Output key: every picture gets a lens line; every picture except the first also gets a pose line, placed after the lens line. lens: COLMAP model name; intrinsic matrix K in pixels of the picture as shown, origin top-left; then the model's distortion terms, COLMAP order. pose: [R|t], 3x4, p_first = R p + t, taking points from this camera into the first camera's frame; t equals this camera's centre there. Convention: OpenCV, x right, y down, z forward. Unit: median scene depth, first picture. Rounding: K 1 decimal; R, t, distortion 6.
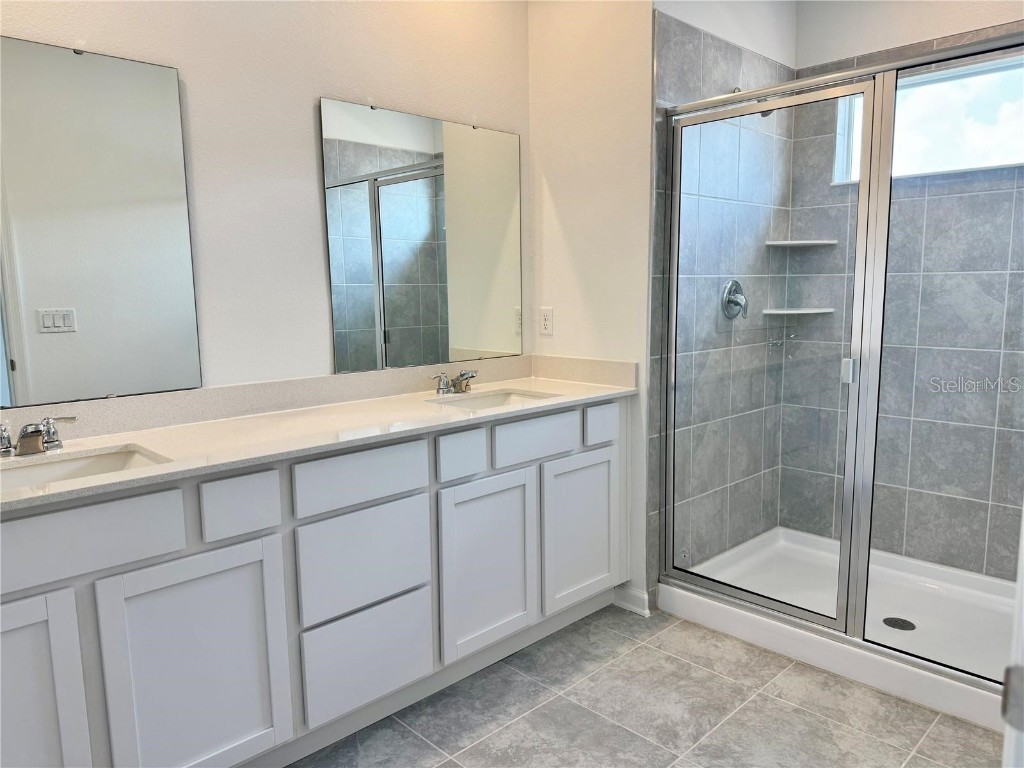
lens RADIAL K [[734.9, 0, 512.0], [0, 734.9, 384.0], [0, 0, 1]] dist [0.066981, -0.096103]
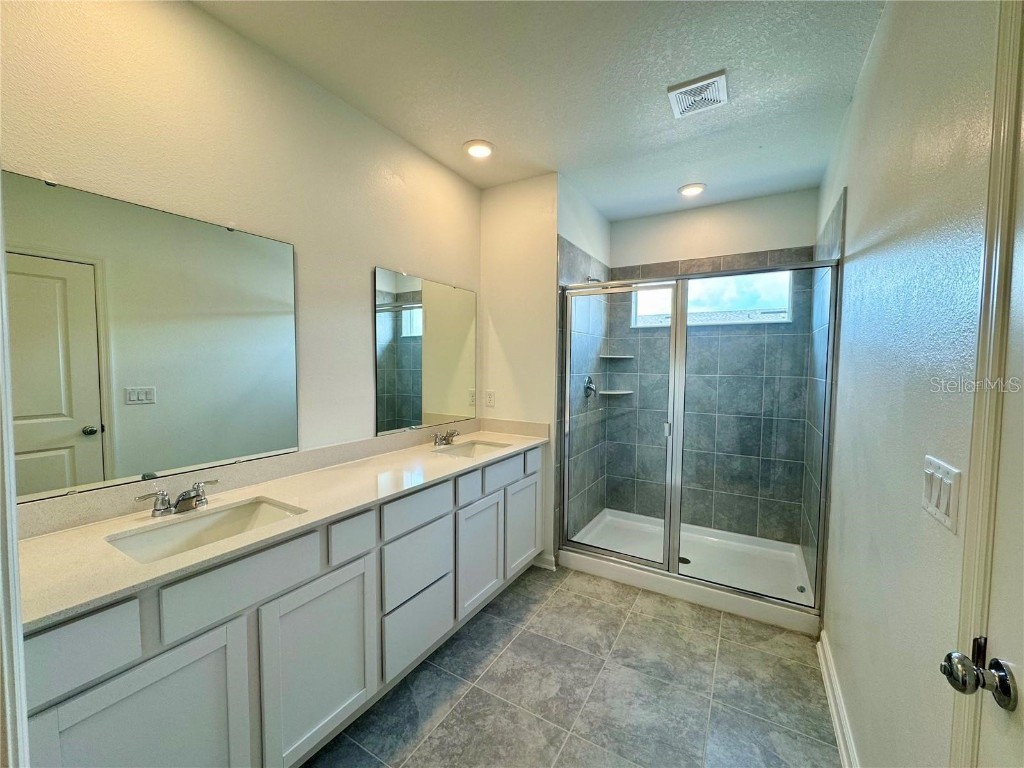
lens RADIAL K [[416.8, 0, 512.0], [0, 416.8, 384.0], [0, 0, 1]] dist [-0.000340, 0.000208]
pose [[0.965715, 0.007645, 0.259492, -0.188295], [0.013435, 0.996755, -0.079366, -0.049777], [-0.259256, 0.080131, 0.962479, 0.058127]]
